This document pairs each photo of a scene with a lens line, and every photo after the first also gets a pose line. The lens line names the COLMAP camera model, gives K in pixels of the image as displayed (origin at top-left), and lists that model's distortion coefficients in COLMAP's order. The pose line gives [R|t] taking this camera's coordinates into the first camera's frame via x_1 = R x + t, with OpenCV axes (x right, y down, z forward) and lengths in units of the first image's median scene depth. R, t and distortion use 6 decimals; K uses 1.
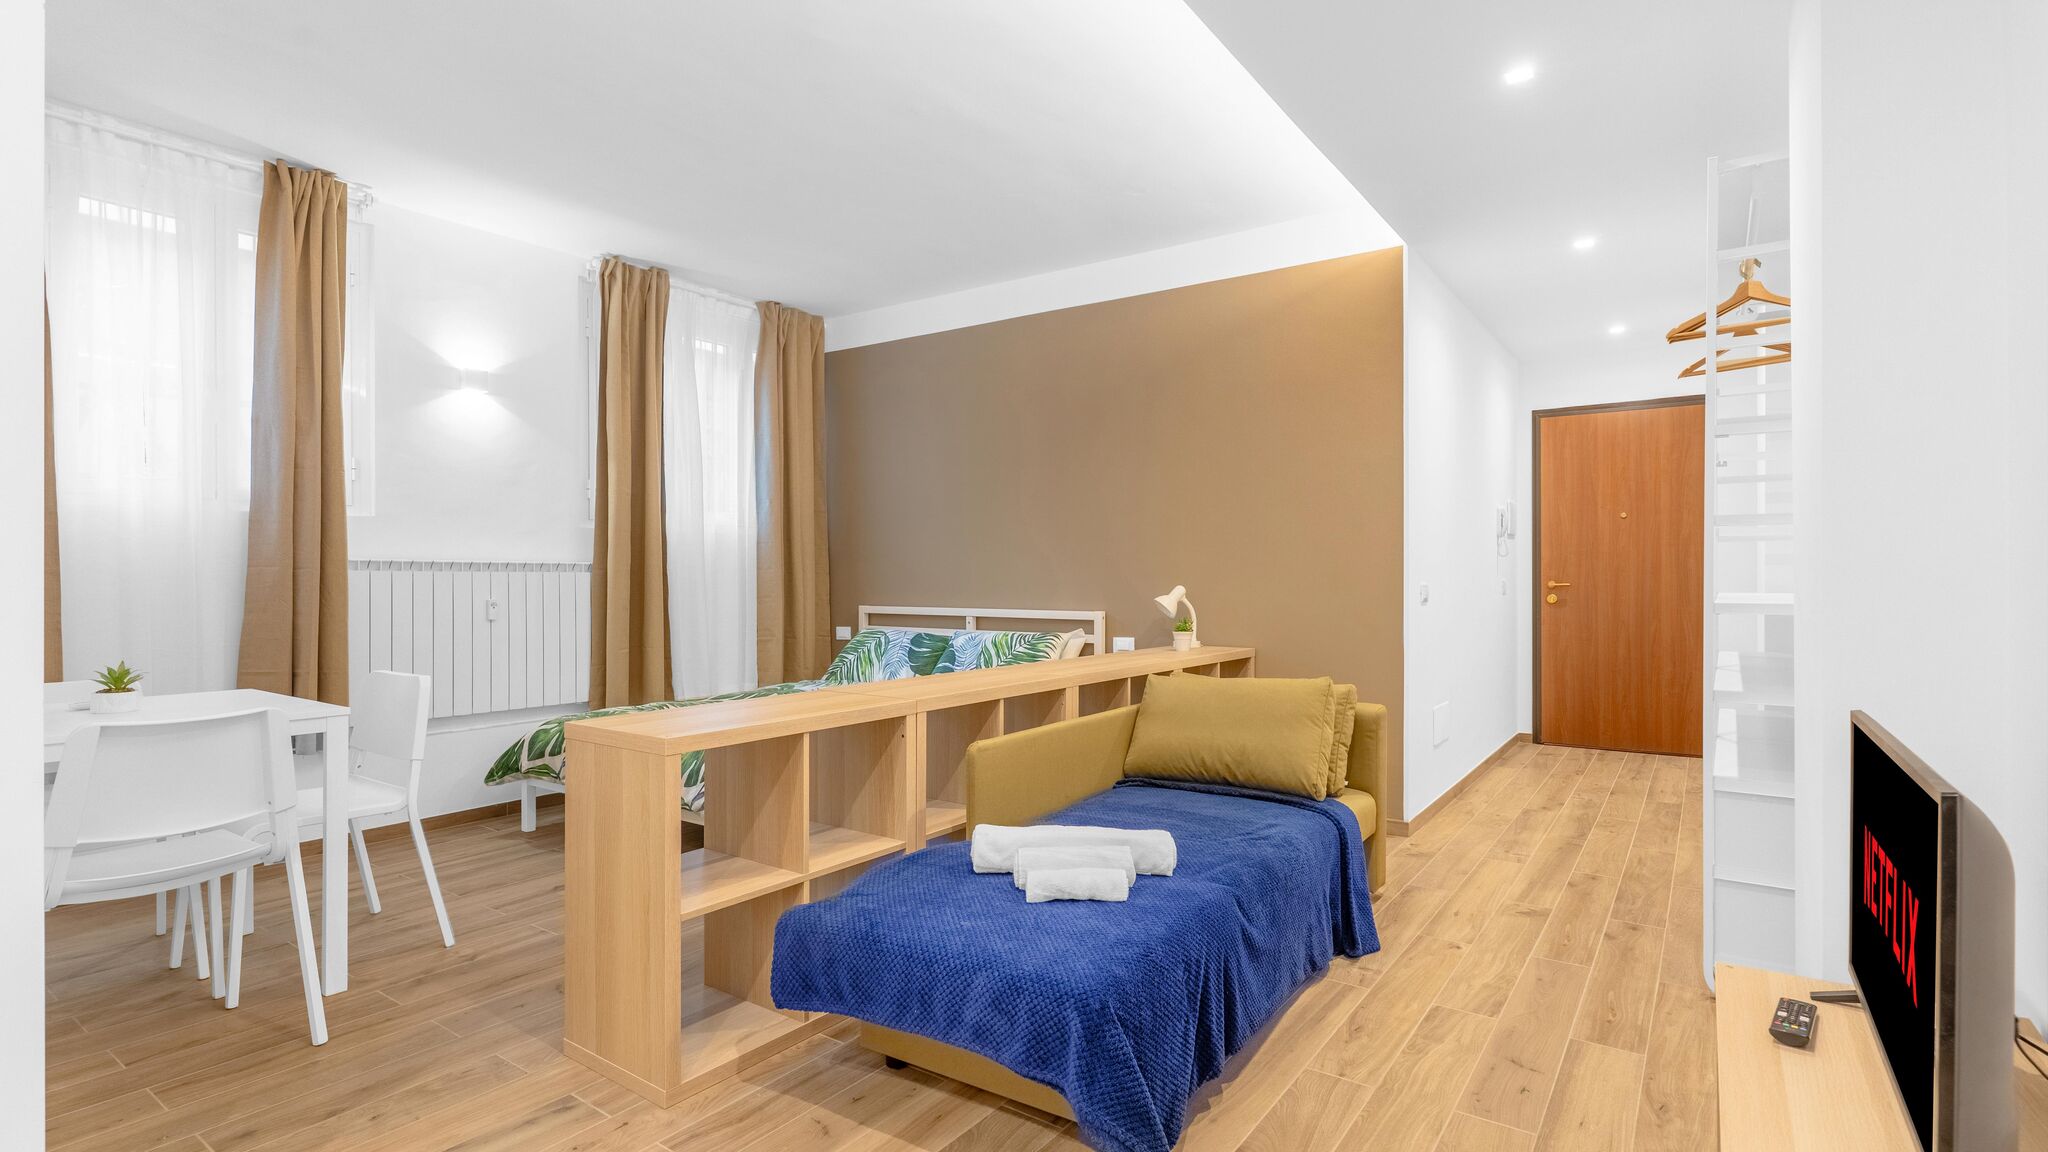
lens RADIAL K [[967.6, 0, 1024.0], [0, 967.6, 576.0], [0, 0, 1]] dist [0.000975, 0.000254]
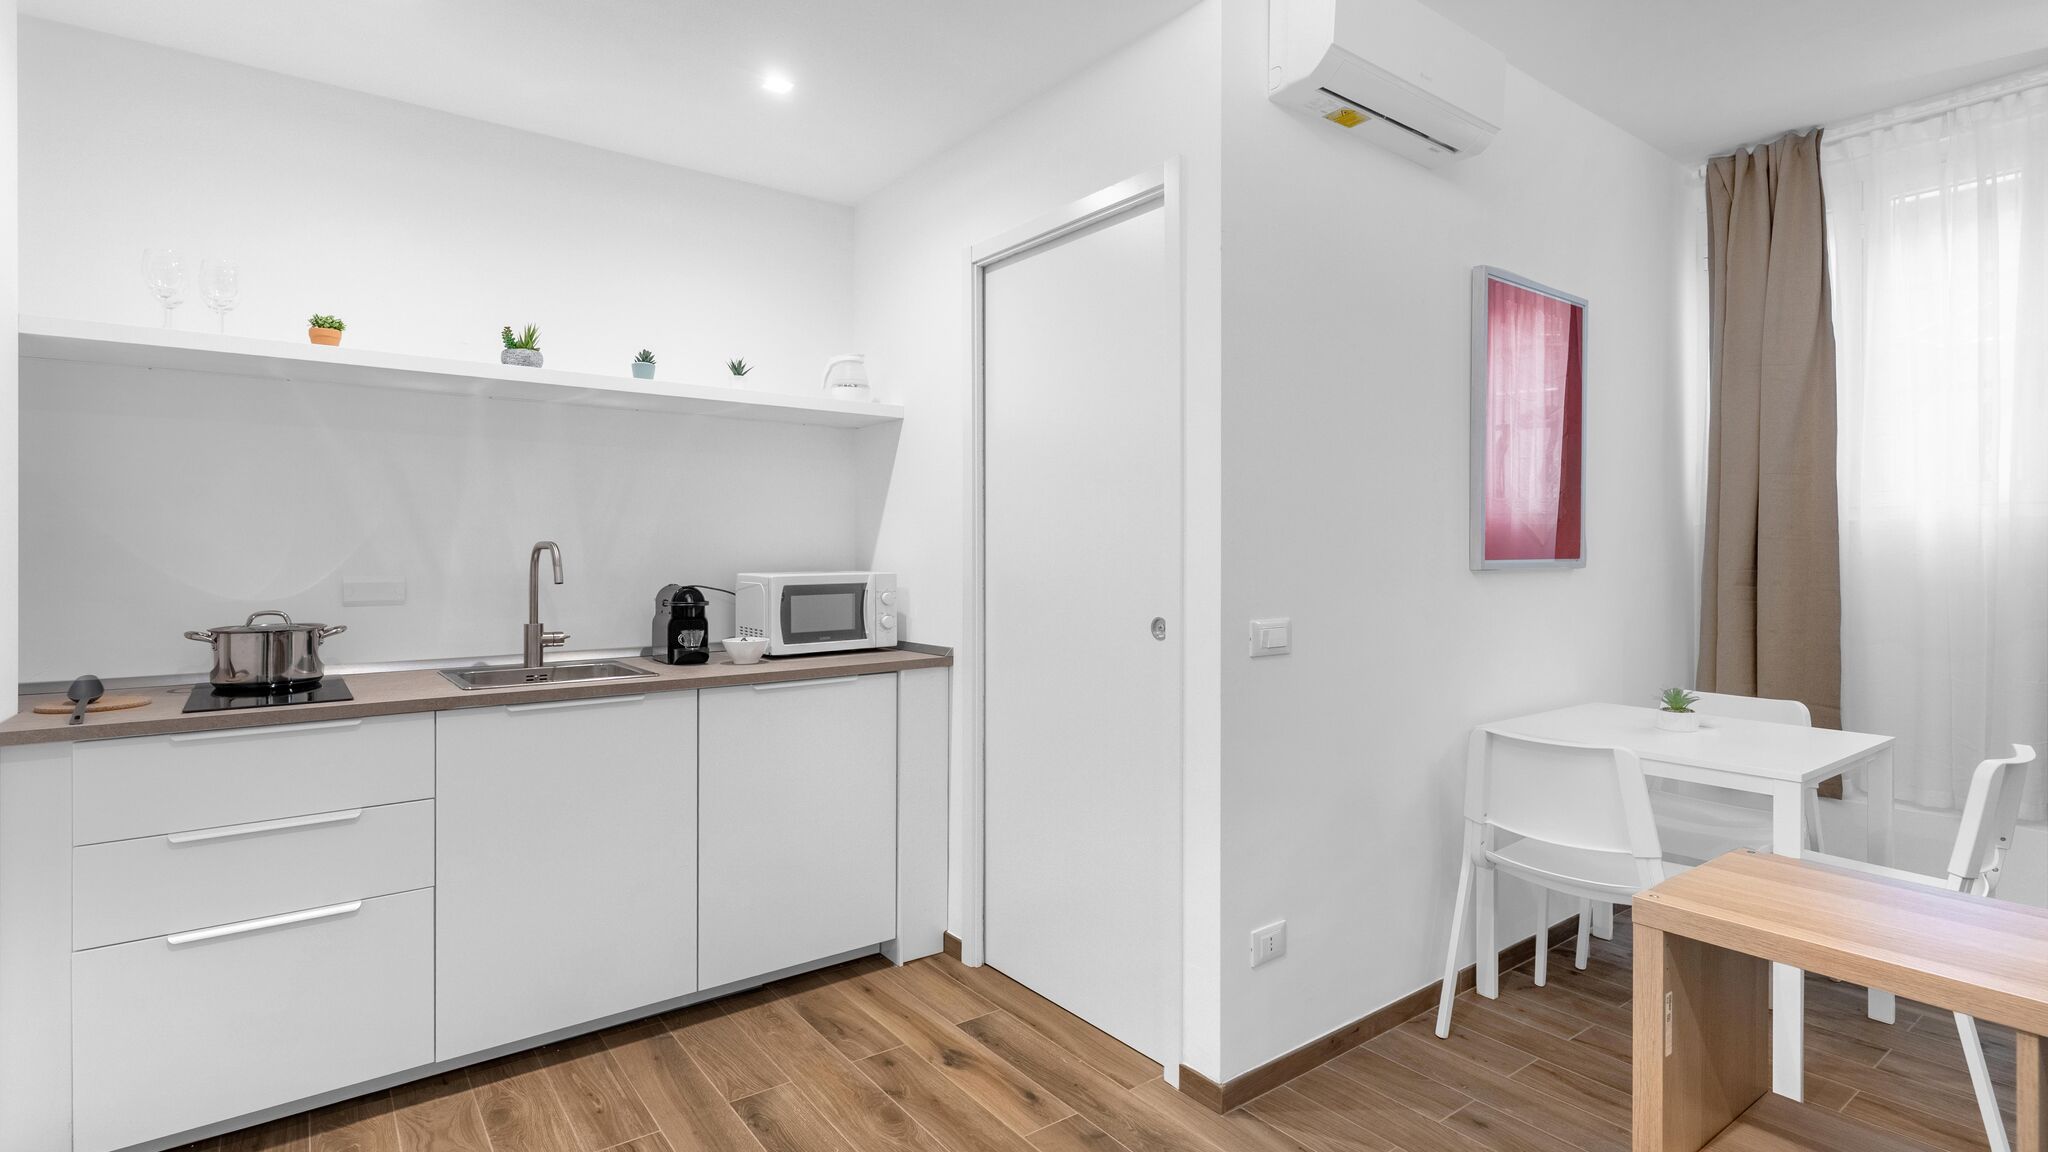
lens RADIAL K [[998.6, 0, 1013.8], [0, 998.6, 550.0], [0, 0, 1]] dist [0.002854, -0.000013]
pose [[-0.313887, 0.000301, -0.949460, 0.175679], [-0.000686, 1.000000, 0.000544, -0.030209], [0.949460, 0.000822, -0.313886, 0.340362]]
